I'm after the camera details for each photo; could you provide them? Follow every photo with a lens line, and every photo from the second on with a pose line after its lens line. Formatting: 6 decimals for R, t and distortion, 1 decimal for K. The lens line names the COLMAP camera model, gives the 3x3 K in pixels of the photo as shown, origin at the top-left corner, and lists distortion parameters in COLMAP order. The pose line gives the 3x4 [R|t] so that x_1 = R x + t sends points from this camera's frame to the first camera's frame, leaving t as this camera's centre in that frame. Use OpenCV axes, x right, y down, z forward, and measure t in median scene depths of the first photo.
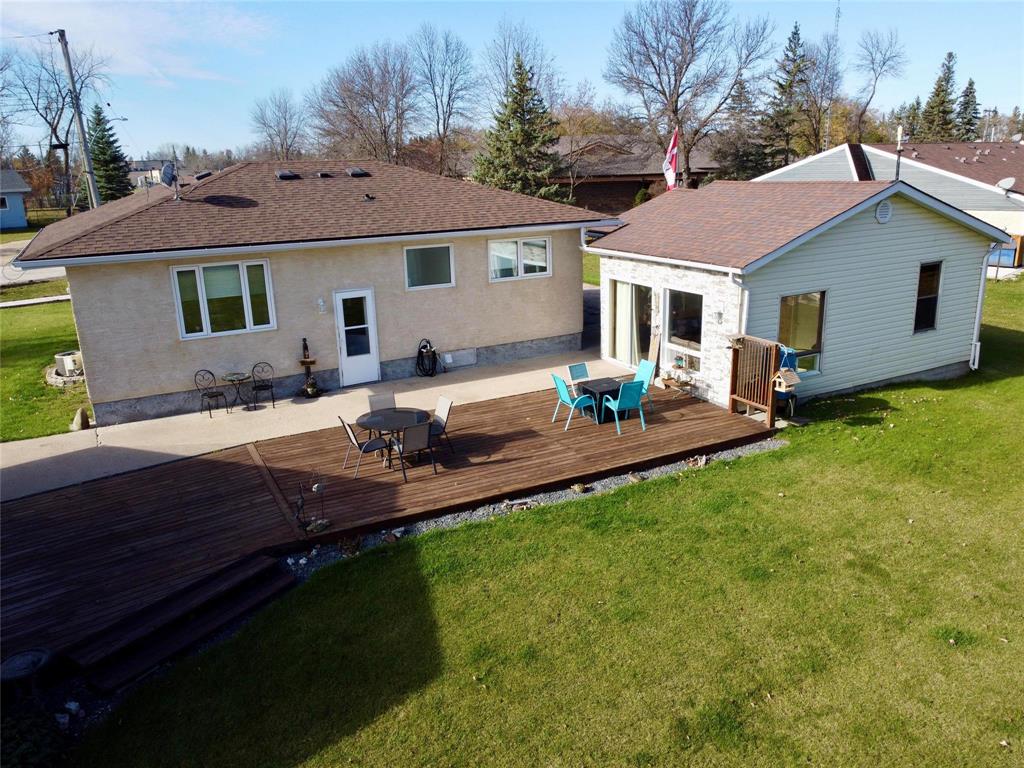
lens RADIAL K [[770.1, 0, 511.8], [0, 770.1, 387.4], [0, 0, 1]] dist [0.001914, 0.001799]
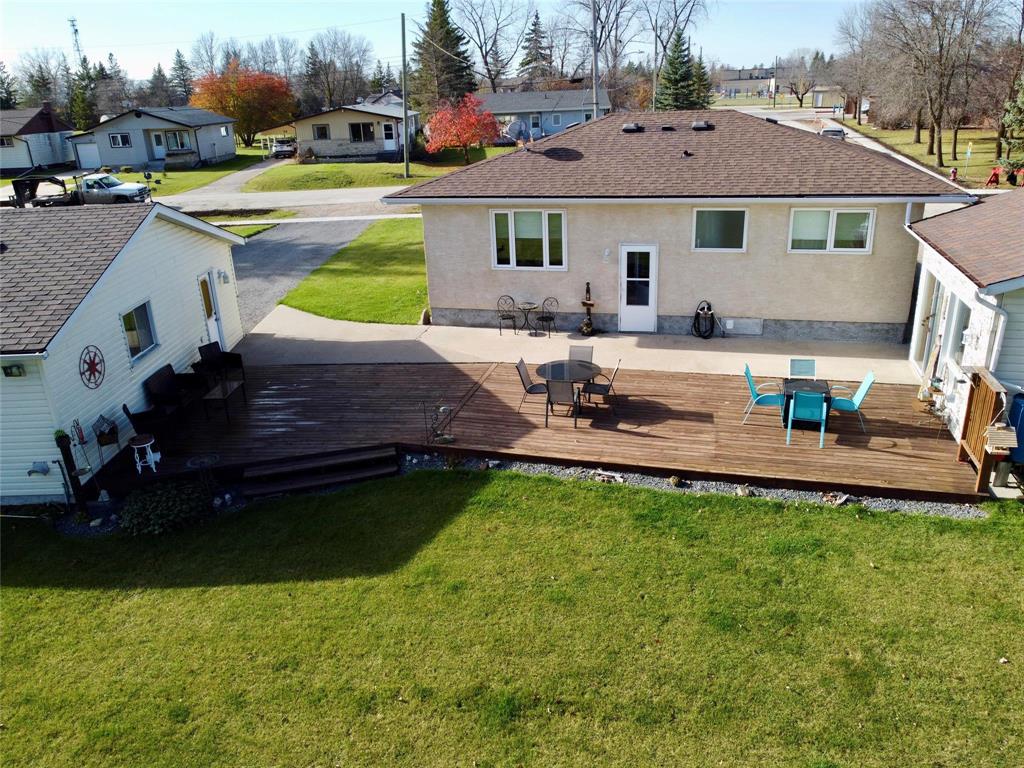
lens RADIAL K [[770.1, 0, 515.2], [0, 770.1, 377.7], [0, 0, 1]] dist [0.001914, 0.001799]
pose [[0.735890, 0.237839, -0.633954, 0.427553], [-0.172851, 0.971243, 0.163735, -0.101584], [0.654666, -0.010911, 0.755839, 0.086561]]
